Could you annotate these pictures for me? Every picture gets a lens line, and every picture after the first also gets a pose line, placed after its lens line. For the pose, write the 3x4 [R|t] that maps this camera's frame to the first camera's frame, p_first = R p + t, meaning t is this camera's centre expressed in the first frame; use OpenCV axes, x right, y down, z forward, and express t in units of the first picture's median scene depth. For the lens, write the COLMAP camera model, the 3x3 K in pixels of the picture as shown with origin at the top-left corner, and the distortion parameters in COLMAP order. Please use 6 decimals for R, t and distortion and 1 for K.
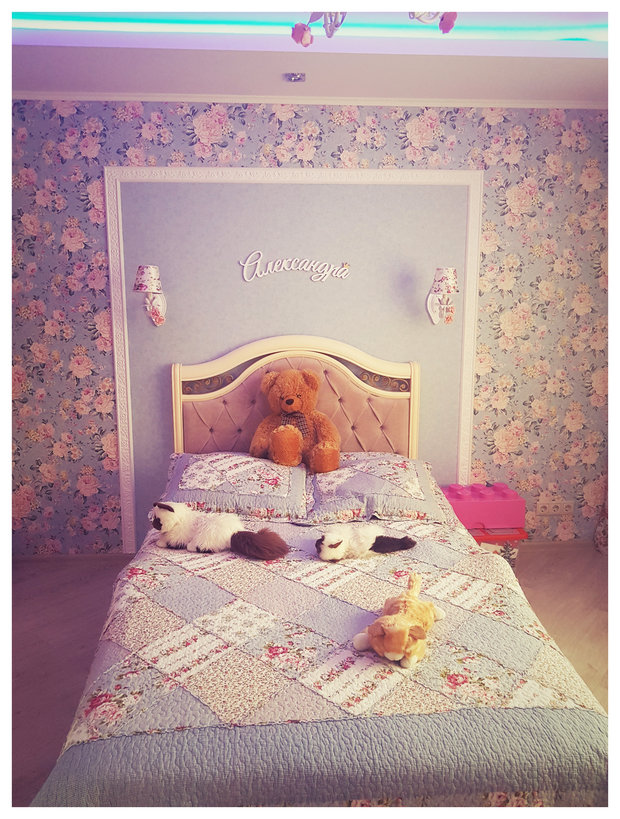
lens RADIAL K [[636.9, 0, 312.5], [0, 636.9, 407.7], [0, 0, 1]] dist [0.003150, -0.010390]
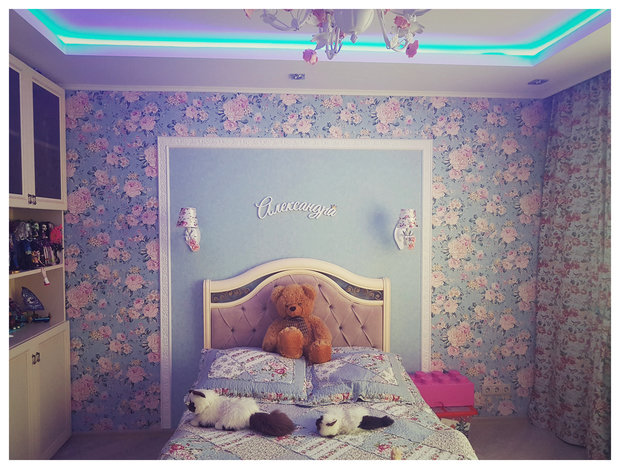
lens RADIAL K [[481.5, 0, 309.5], [0, 481.5, 243.1], [0, 0, 1]] dist [0.007683, -0.008794]
pose [[0.999872, -0.002651, 0.015802, -0.016719], [0.004672, 0.991600, -0.129261, -0.014584], [-0.015327, 0.129318, 0.991485, -0.008146]]
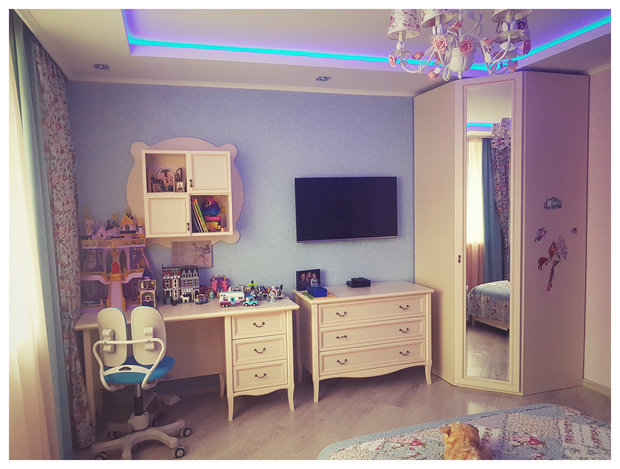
lens RADIAL K [[482.1, 0, 310.0], [0, 482.1, 234.5], [0, 0, 1]] dist [0.003150, -0.010390]
pose [[-0.972671, 0.040575, -0.228613, 0.378637], [-0.014989, 0.971585, 0.236215, -0.190485], [0.231702, 0.233186, -0.944425, 0.998075]]
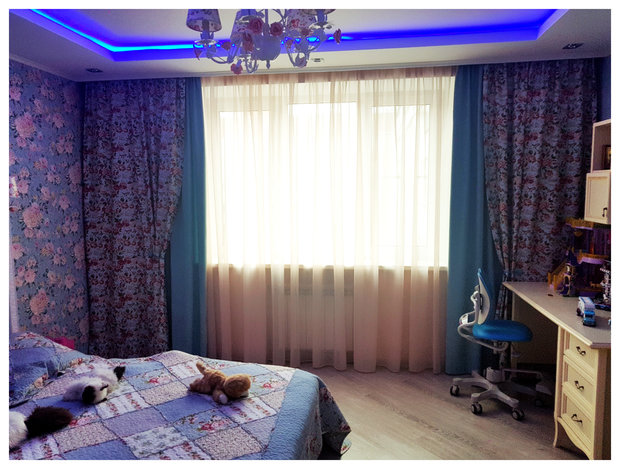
lens RADIAL K [[481.5, 0, 309.5], [0, 481.5, 243.1], [0, 0, 1]] dist [0.007683, -0.008794]
pose [[0.191497, -0.112918, 0.974976, -0.600891], [0.177707, 0.980931, 0.078704, -0.058383], [-0.965271, 0.158189, 0.207912, 0.240907]]
